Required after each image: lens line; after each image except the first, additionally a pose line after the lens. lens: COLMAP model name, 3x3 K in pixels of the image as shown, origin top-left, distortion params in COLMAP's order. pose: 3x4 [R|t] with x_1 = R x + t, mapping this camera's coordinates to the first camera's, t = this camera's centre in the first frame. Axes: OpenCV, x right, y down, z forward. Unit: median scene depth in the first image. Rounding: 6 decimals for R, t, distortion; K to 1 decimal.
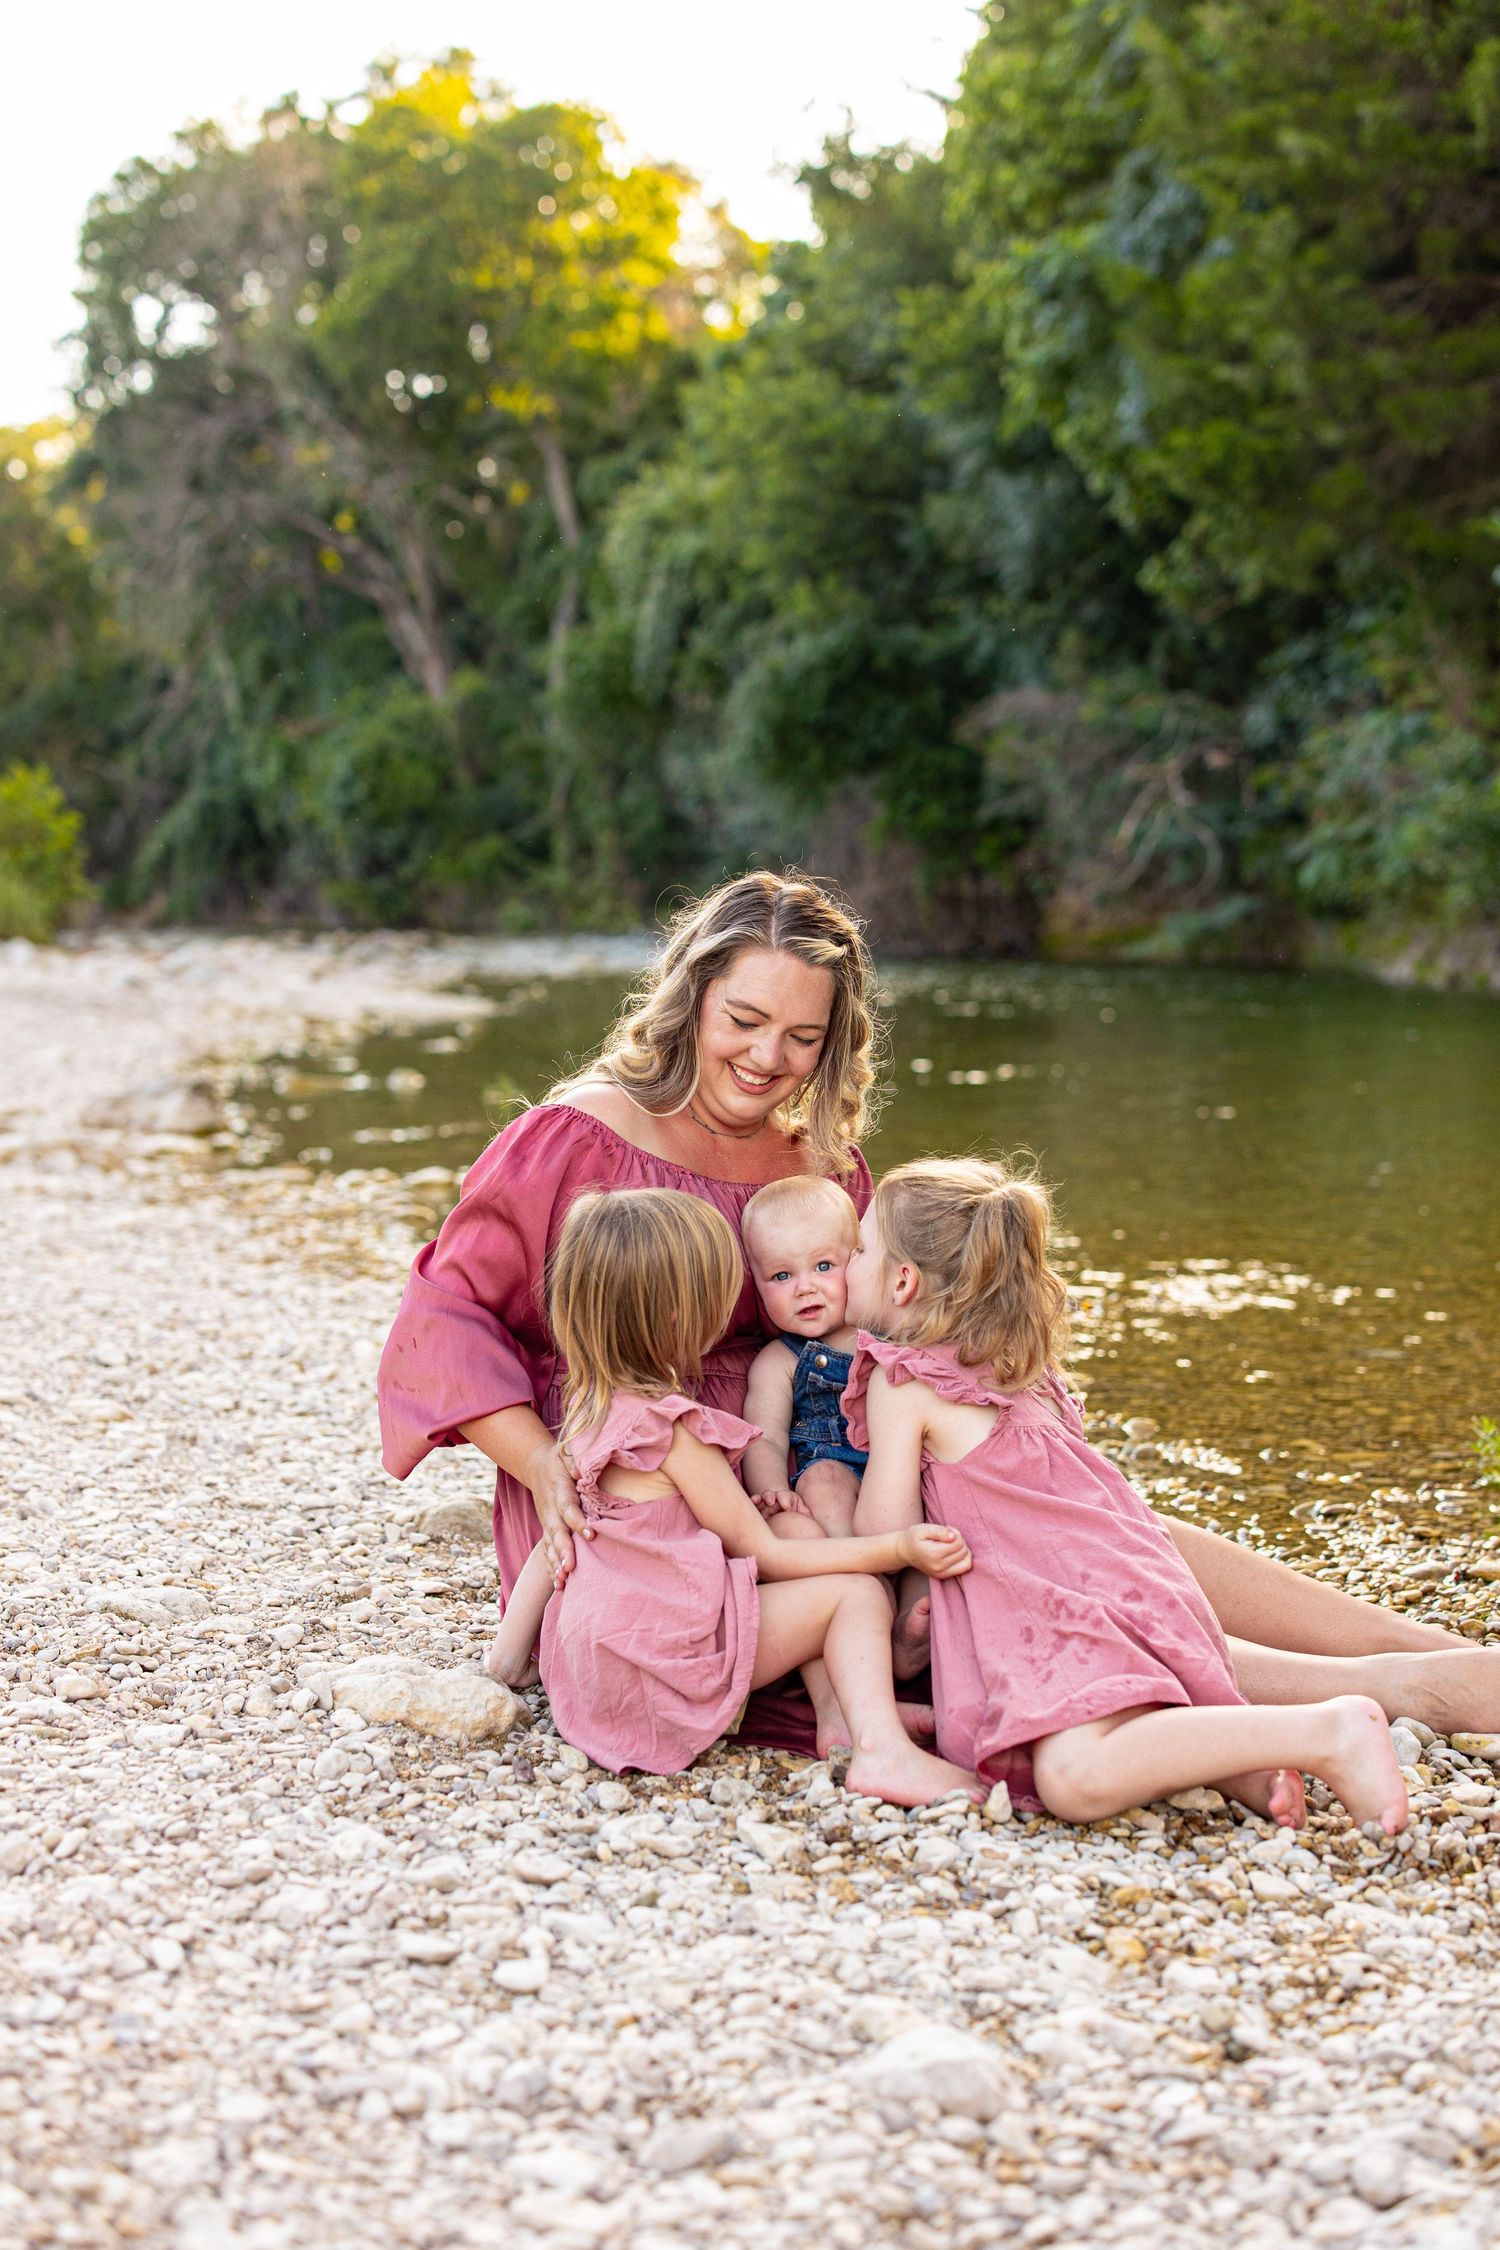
lens RADIAL K [[3250.1, 0, 761.3], [0, 3250.1, 1161.6], [0, 0, 1]] dist [0.019972, 0.018346]
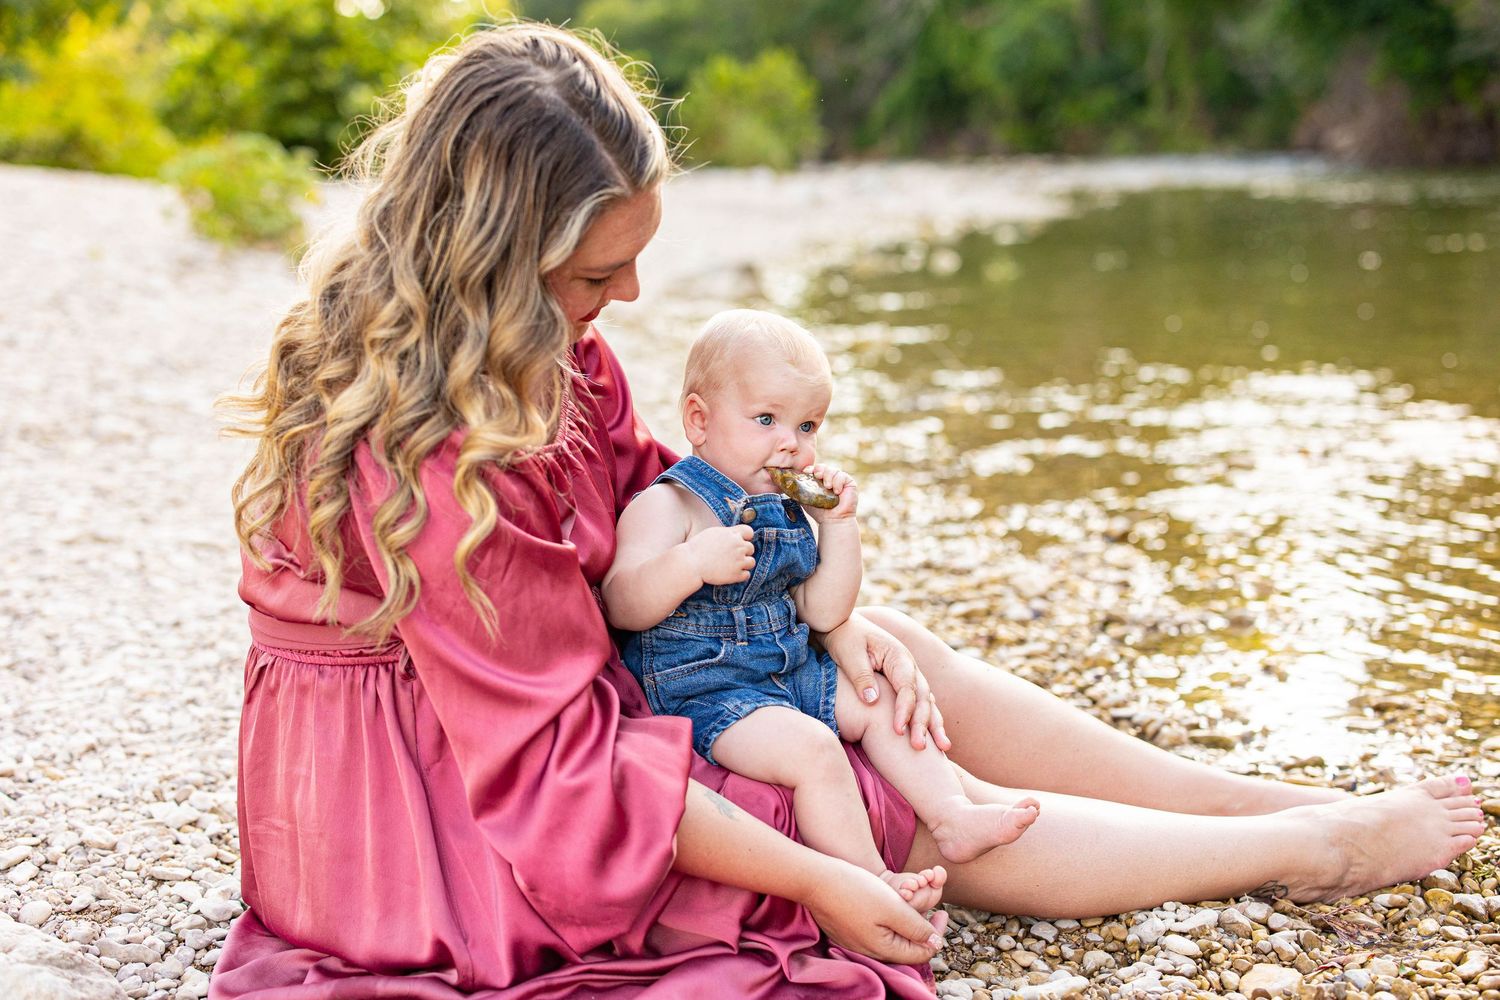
lens RADIAL K [[2187.4, 0, 750.0], [0, 2187.4, 500.0], [0, 0, 1]] dist [0.016243, -0.035495]
pose [[0.967131, 0.012553, -0.253967, 0.021701], [0.008283, 0.996696, 0.080804, -0.000094], [0.254142, -0.080251, 0.963832, 0.050202]]
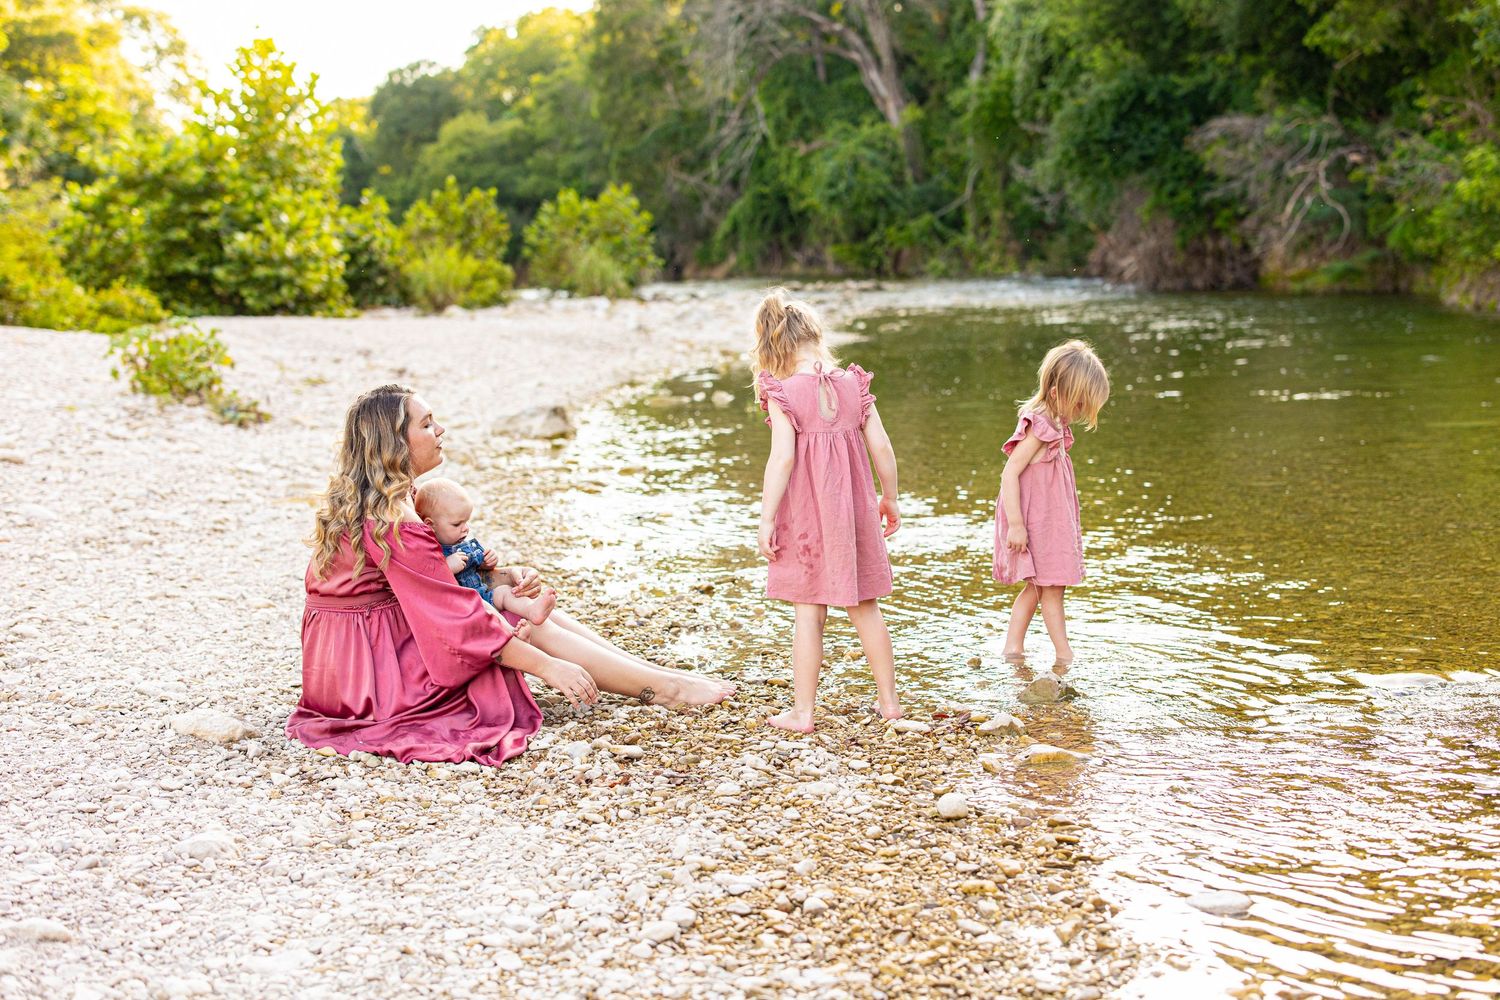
lens RADIAL K [[2158.6, 0, 751.2], [0, 2158.6, 499.5], [0, 0, 1]] dist [0.018726, 0.050391]
pose [[0.981596, -0.007773, -0.190813, 0.059350], [0.014915, 0.999240, 0.036025, -0.005847], [0.190388, -0.038208, 0.980965, -0.051271]]
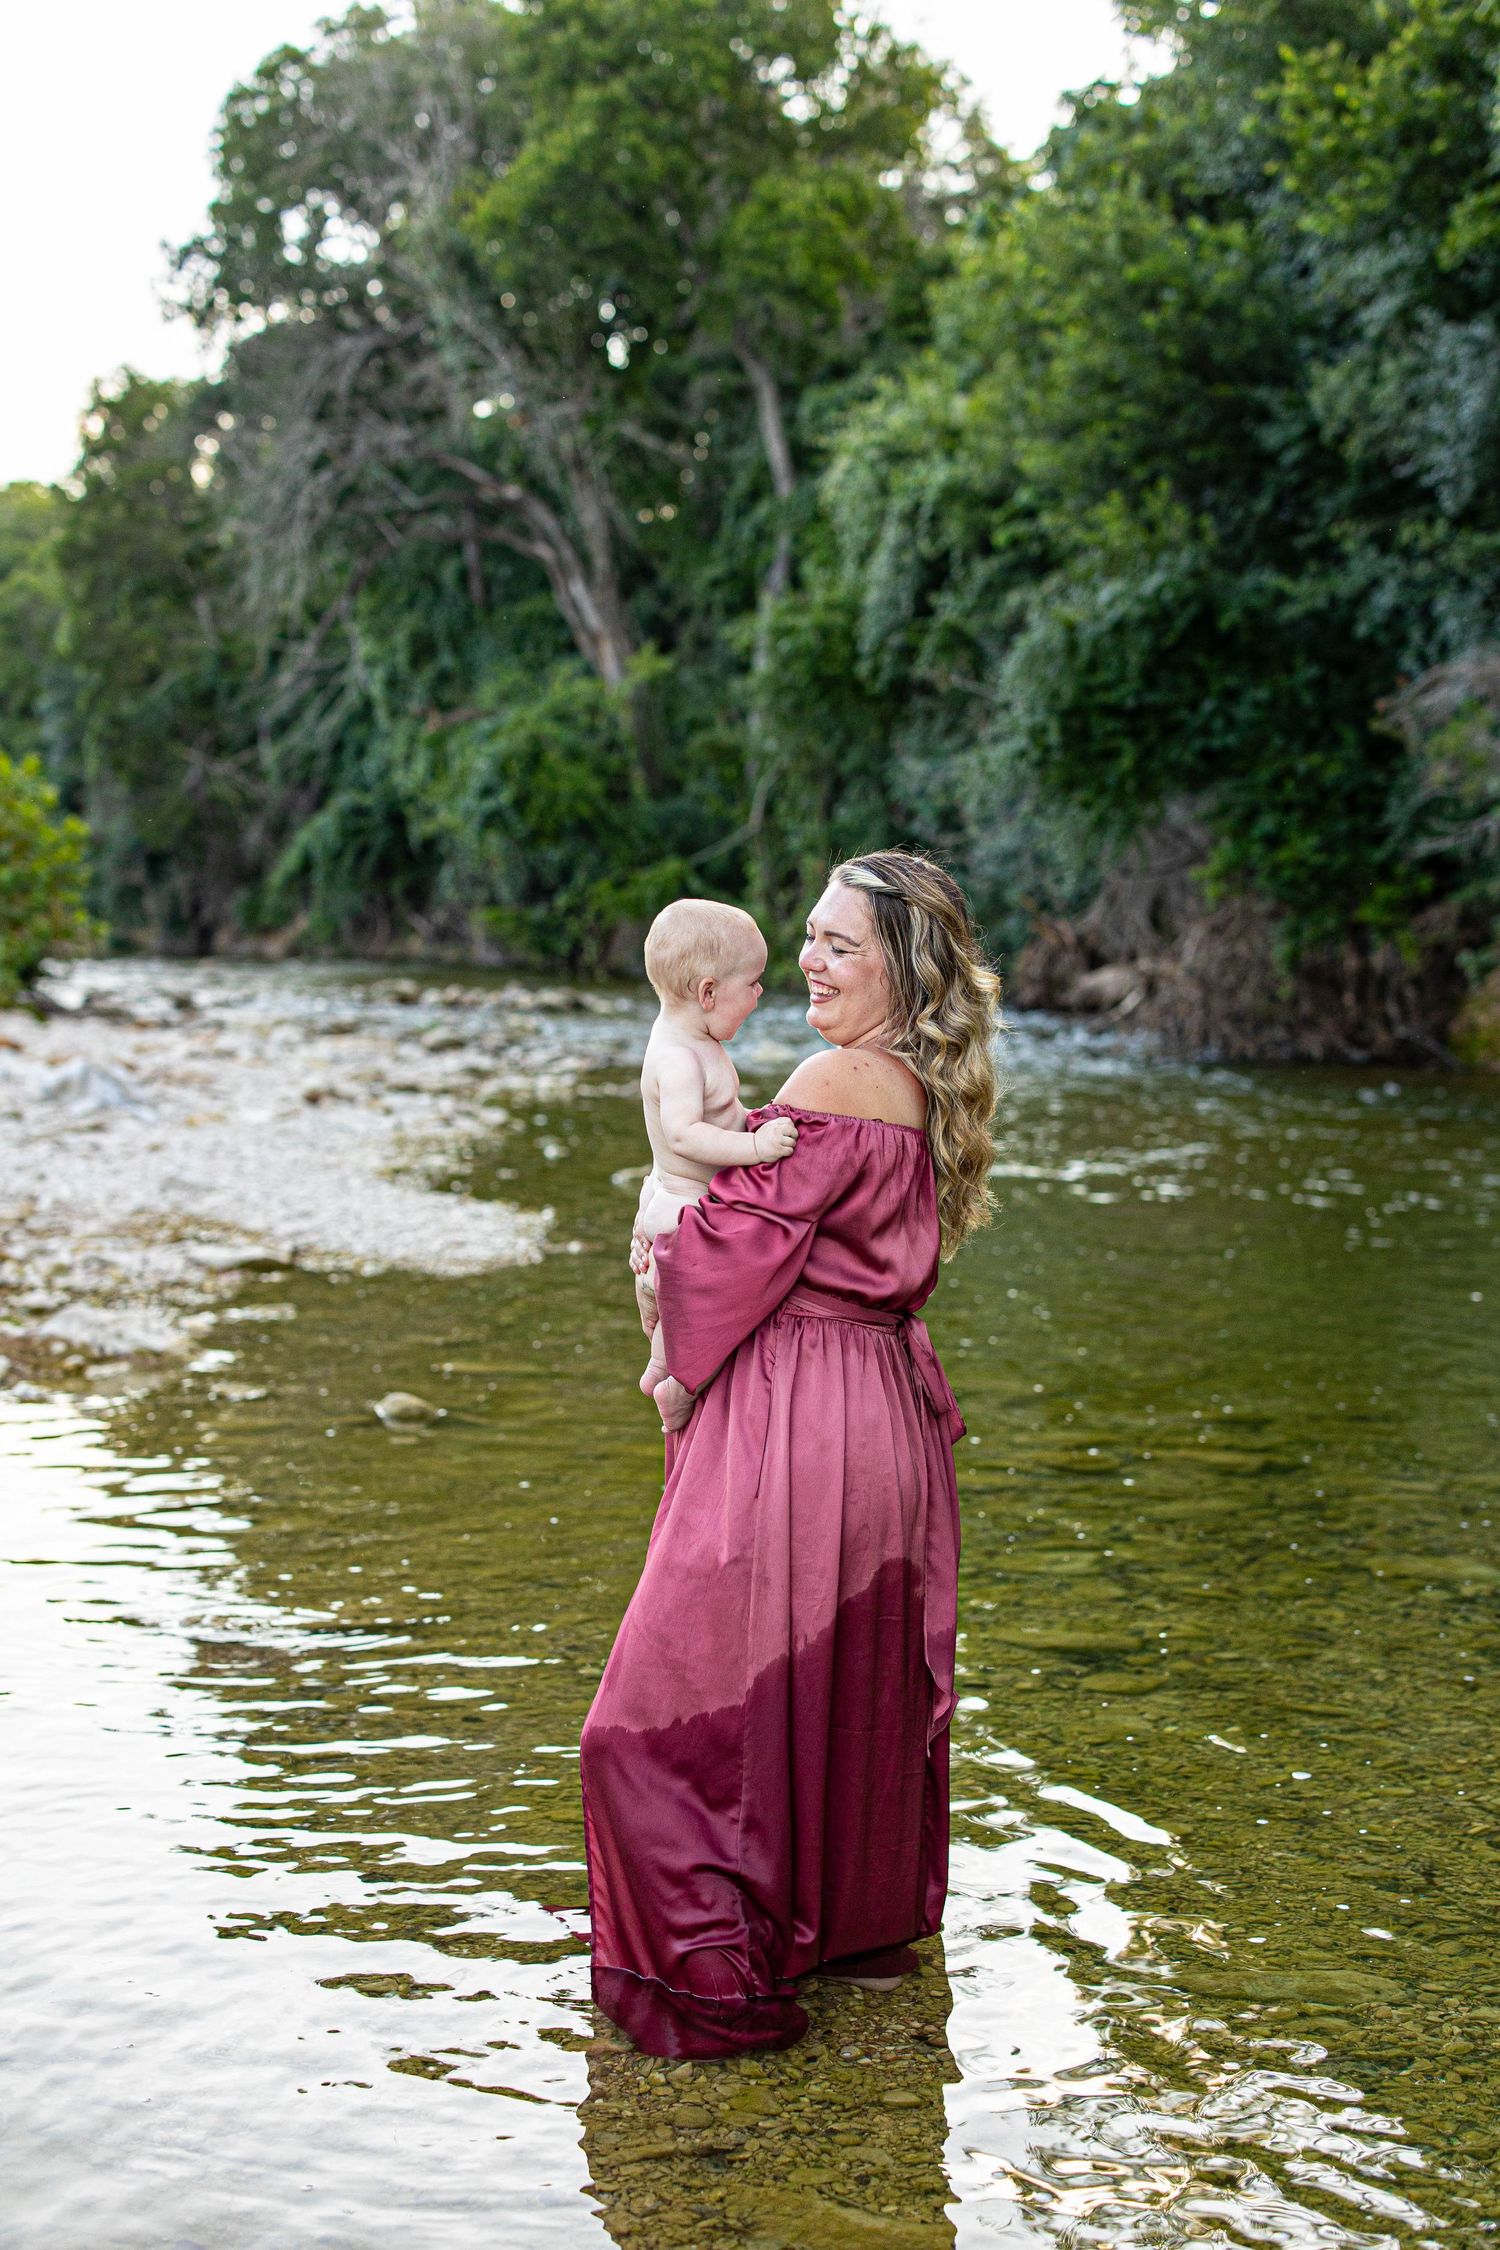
lens RADIAL K [[3255.0, 0, 750.0], [0, 3255.0, 1125.0], [0, 0, 1]] dist [0.024399, -0.002784]
pose [[0.997206, 0.028548, -0.069023, -0.015432], [-0.029633, 0.999452, -0.014756, -0.049106], [0.068564, 0.016760, 0.997506, 0.432336]]
